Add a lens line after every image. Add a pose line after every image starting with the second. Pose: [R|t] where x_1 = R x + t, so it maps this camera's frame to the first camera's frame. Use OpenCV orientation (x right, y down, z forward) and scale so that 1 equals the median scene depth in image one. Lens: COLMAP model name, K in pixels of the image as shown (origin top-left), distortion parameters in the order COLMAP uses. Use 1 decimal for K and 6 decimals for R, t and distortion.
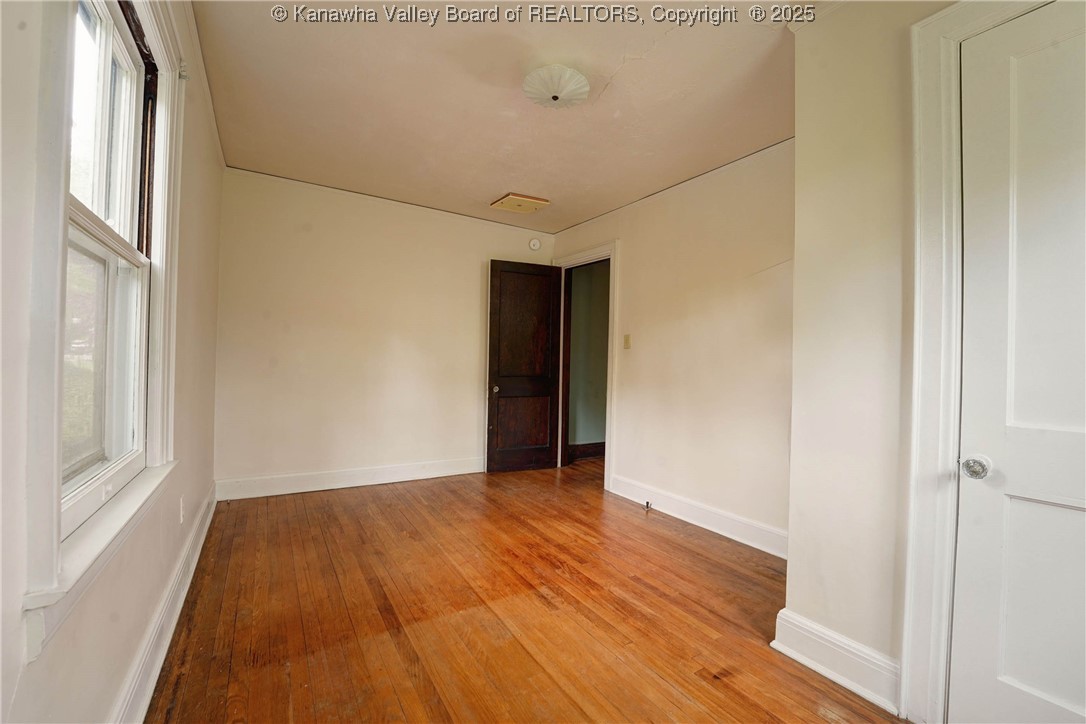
lens RADIAL K [[447.6, 0, 543.0], [0, 447.6, 362.0], [0, 0, 1]] dist [-0.000346, -0.000046]
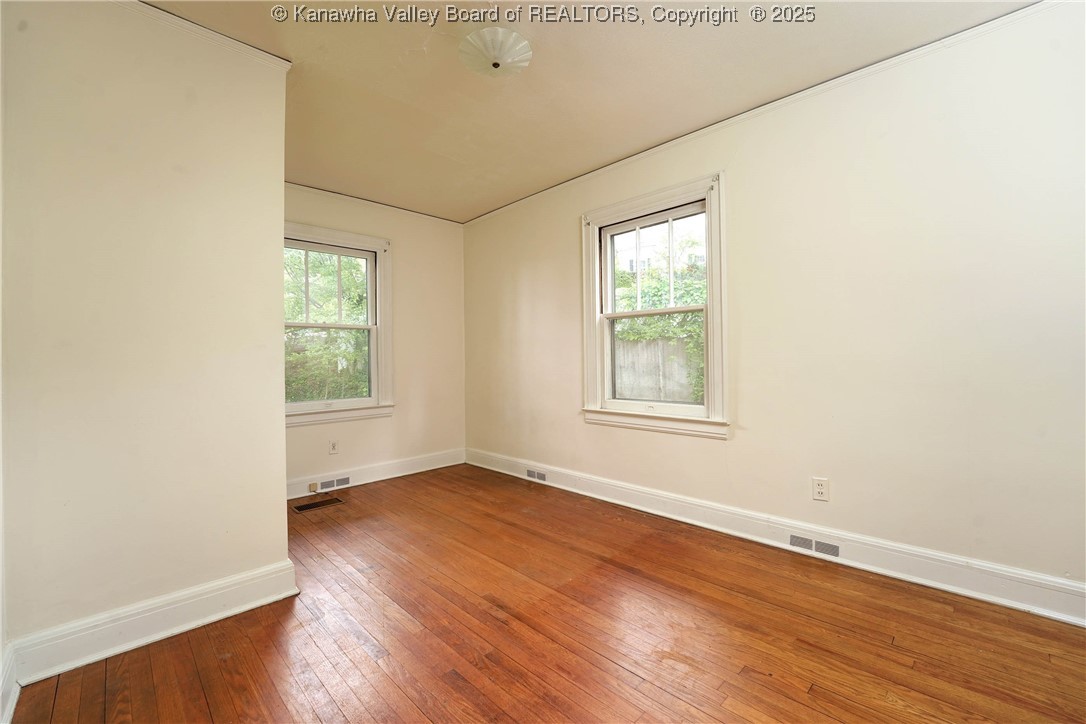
lens RADIAL K [[447.6, 0, 543.0], [0, 447.6, 362.0], [0, 0, 1]] dist [-0.000346, -0.000046]
pose [[-0.975535, -0.013882, -0.219406, 0.128231], [-0.012068, 0.999881, -0.009604, 0.025833], [0.219514, -0.006721, -0.975586, 1.960756]]
